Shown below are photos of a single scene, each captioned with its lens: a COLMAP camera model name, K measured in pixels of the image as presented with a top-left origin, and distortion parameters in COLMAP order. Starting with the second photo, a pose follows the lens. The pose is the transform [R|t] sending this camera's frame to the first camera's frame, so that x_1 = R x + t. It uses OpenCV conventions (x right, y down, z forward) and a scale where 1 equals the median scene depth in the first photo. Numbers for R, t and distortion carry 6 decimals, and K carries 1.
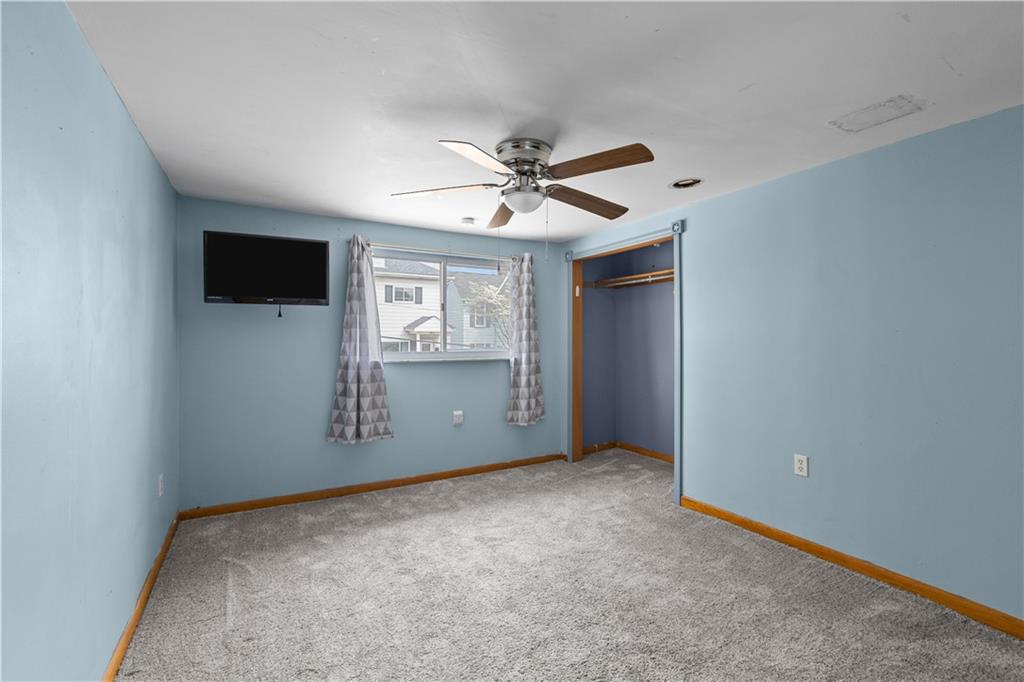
lens RADIAL K [[456.0, 0, 513.1], [0, 456.0, 334.1], [0, 0, 1]] dist [0.002194, -0.001250]
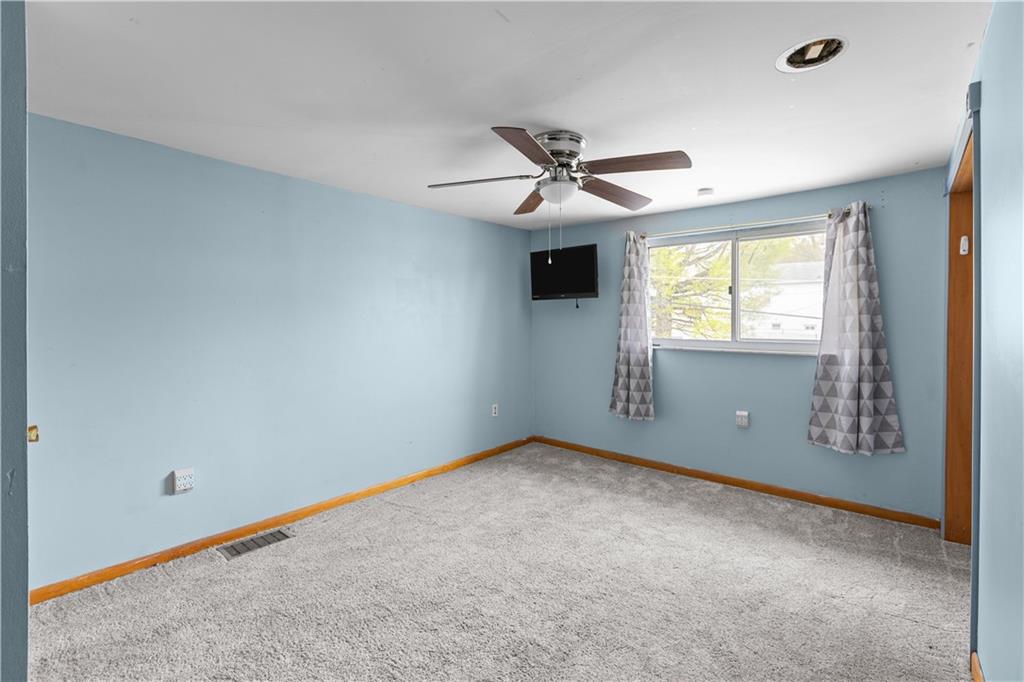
lens RADIAL K [[456.0, 0, 508.9], [0, 456.0, 335.1], [0, 0, 1]] dist [0.002194, -0.001250]
pose [[0.347722, 0.028846, -0.937154, 0.602512], [-0.002257, 0.999549, 0.029929, 0.001216], [0.937595, -0.008292, 0.347631, 0.340168]]
